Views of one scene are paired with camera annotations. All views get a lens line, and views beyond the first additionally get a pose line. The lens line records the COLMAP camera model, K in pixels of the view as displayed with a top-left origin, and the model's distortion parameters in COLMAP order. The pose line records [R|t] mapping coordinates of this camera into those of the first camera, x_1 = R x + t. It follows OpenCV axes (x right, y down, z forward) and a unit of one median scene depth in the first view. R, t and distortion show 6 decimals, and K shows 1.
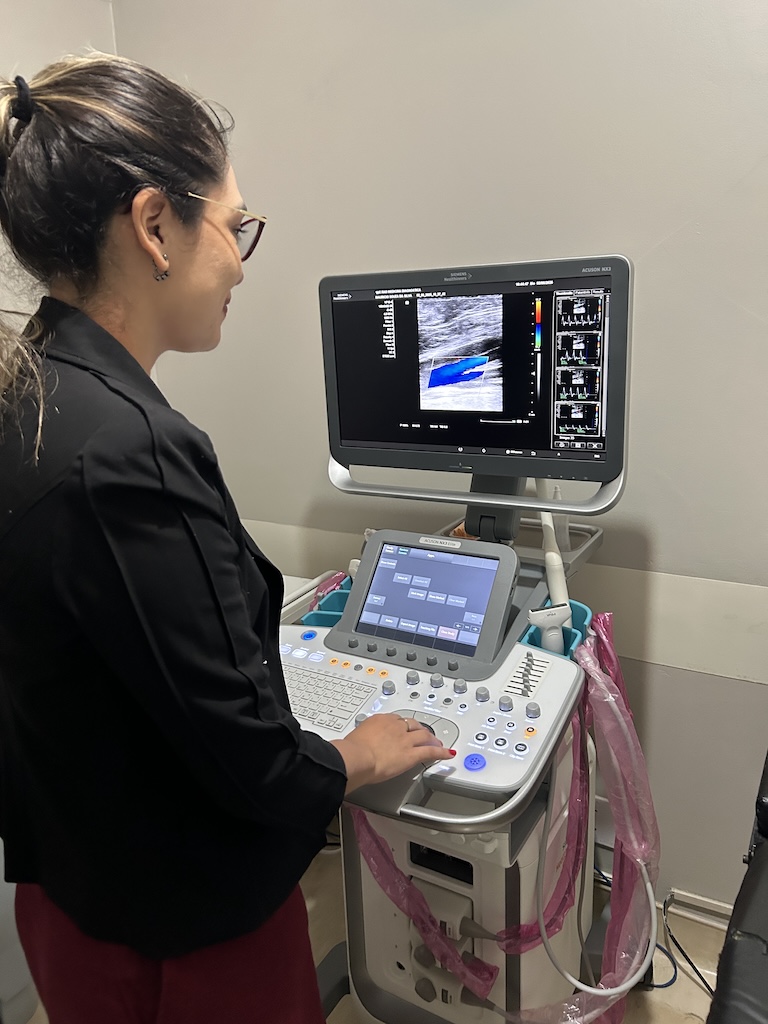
lens RADIAL K [[780.4, 0, 387.5], [0, 780.4, 510.8], [0, 0, 1]] dist [0.048581, -0.028547]
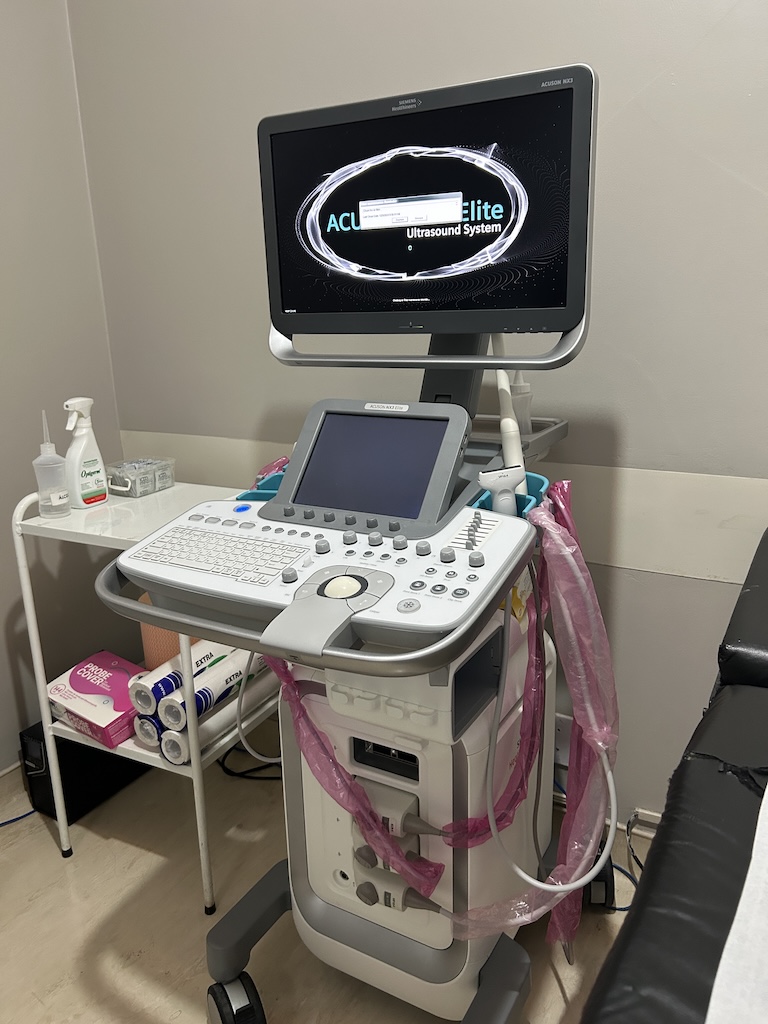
lens RADIAL K [[780.4, 0, 383.9], [0, 780.4, 517.0], [0, 0, 1]] dist [0.048581, -0.028547]
pose [[0.999846, 0.009354, 0.014815, 0.053770], [-0.009545, 0.999871, 0.012912, 0.162405], [-0.014693, -0.013052, 0.999807, 0.084985]]
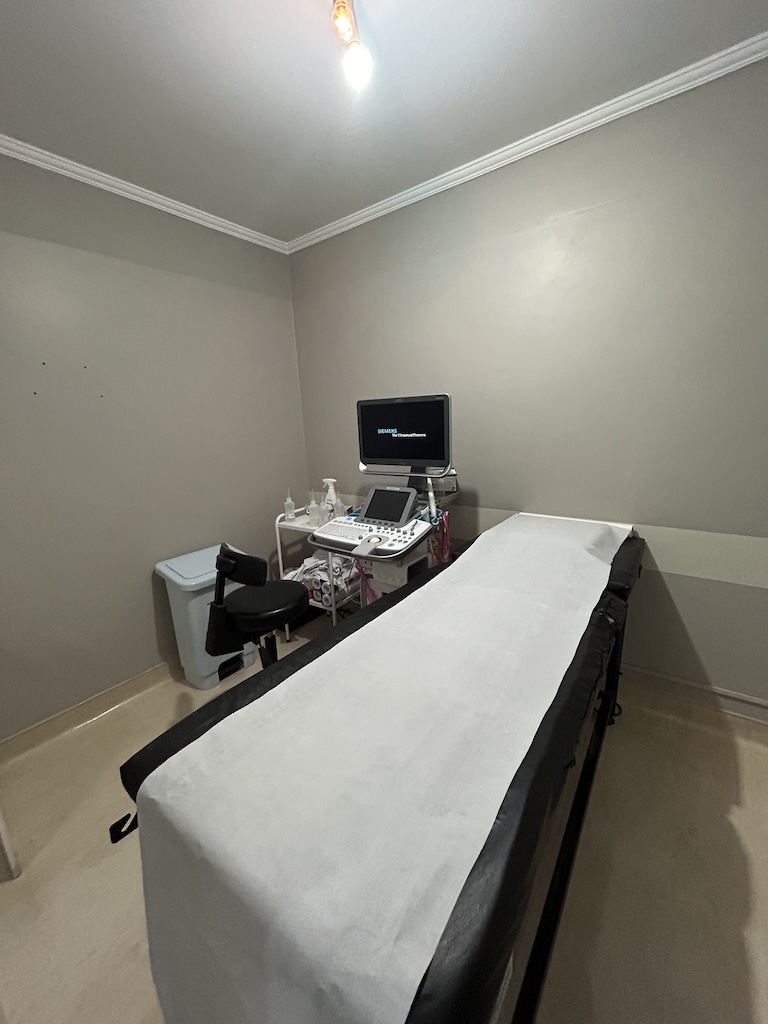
lens RADIAL K [[412.9, 0, 387.6], [0, 412.9, 510.4], [0, 0, 1]] dist [0.002350, -0.000322]
pose [[0.995026, 0.023172, -0.096879, 0.206650], [-0.026290, 0.999173, -0.031025, 0.179529], [0.096080, 0.033417, 0.994813, -0.586349]]
